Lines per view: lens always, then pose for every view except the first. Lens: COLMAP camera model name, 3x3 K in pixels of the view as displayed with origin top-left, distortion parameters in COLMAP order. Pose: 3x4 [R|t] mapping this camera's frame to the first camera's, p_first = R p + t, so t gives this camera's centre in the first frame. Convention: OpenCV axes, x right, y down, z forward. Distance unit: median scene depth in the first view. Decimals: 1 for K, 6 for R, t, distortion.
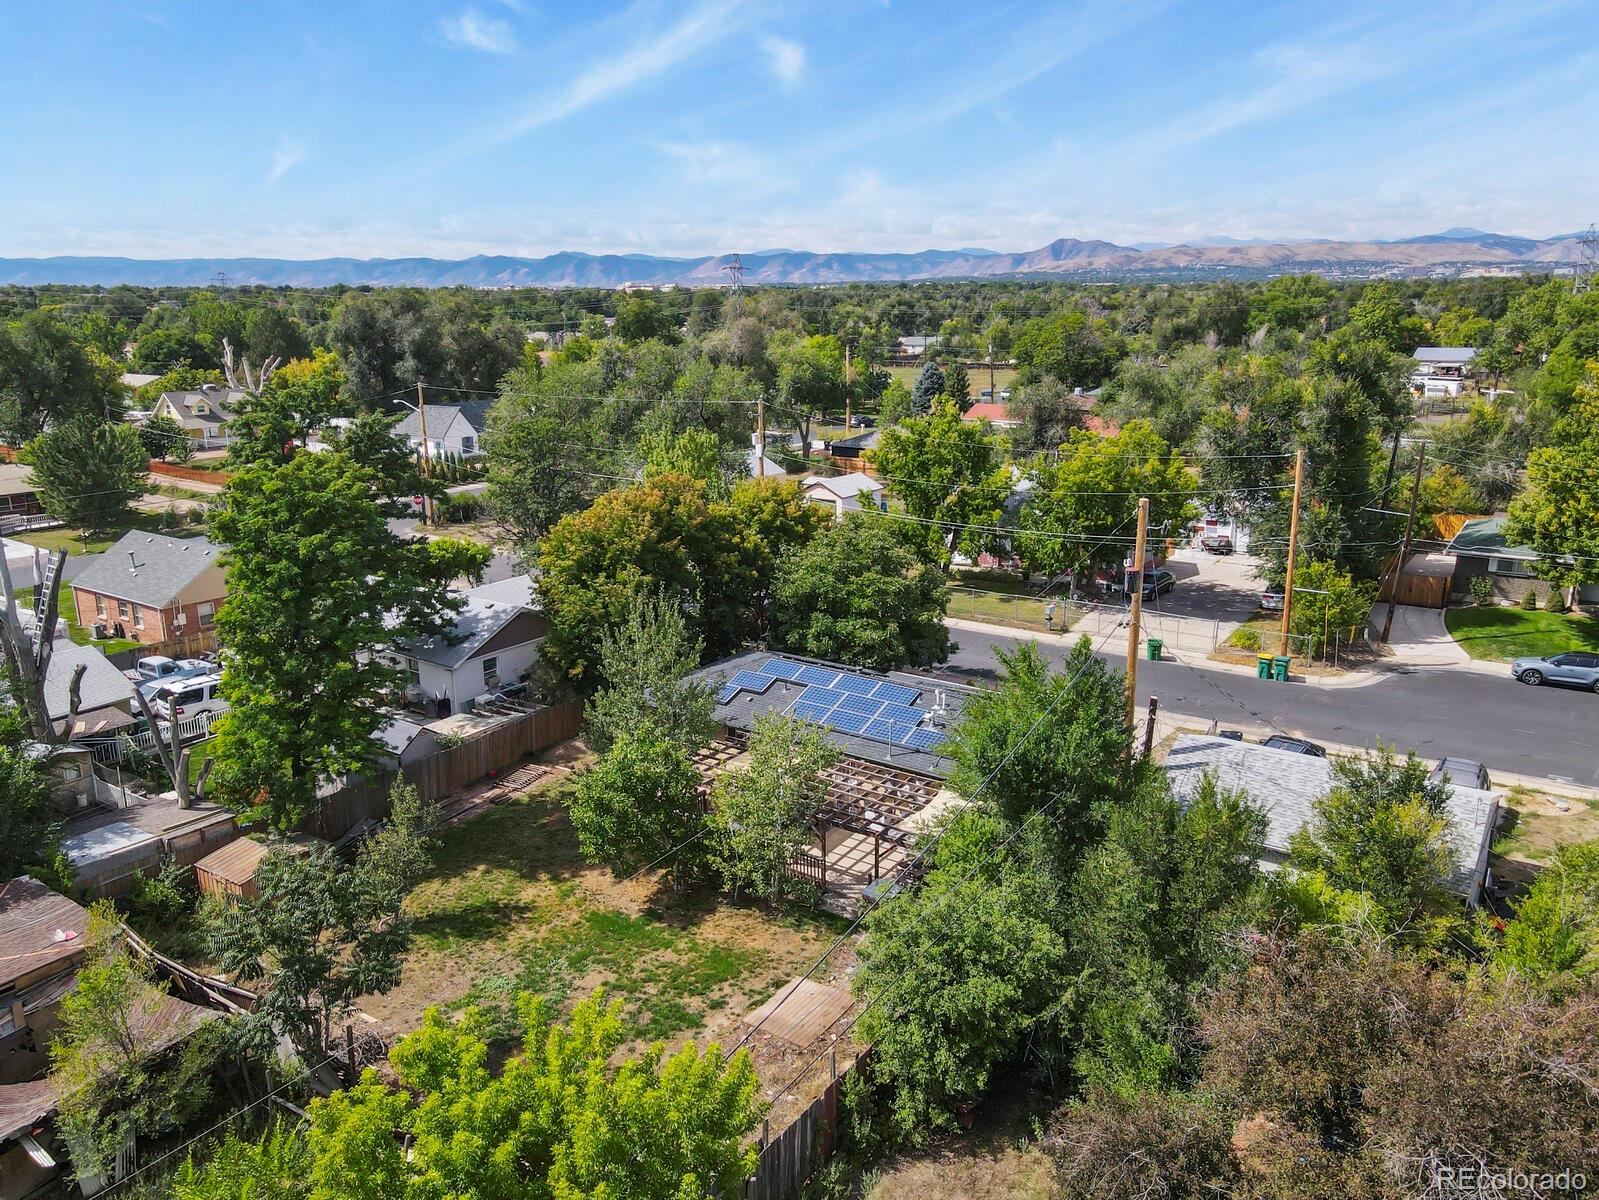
lens RADIAL K [[1177.1, 0, 799.5], [0, 1177.1, 600.0], [0, 0, 1]] dist [0.042261, 0.008372]
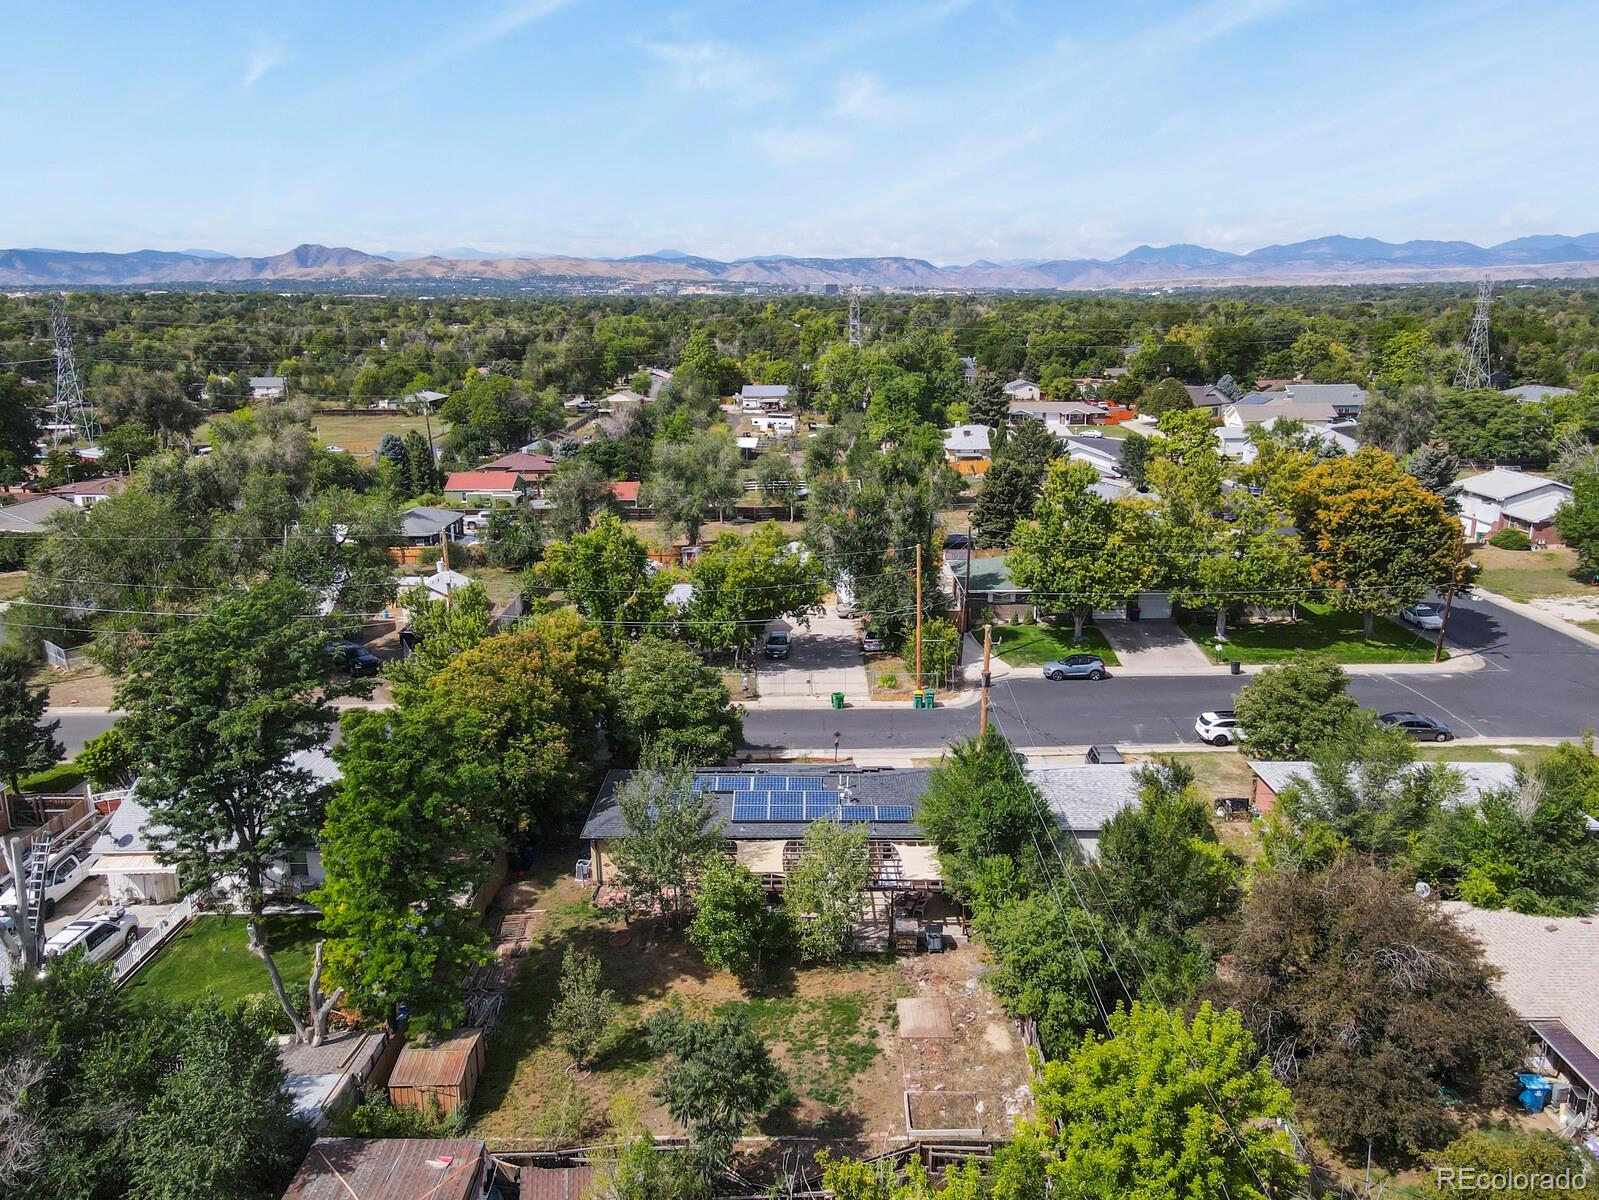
lens RADIAL K [[1177.1, 0, 799.5], [0, 1177.1, 600.0], [0, 0, 1]] dist [0.042261, 0.008372]
pose [[0.824560, -0.139282, 0.548363, -0.127899], [0.140996, 0.989232, 0.039248, -0.036648], [-0.547925, 0.044954, 0.835319, -0.024923]]
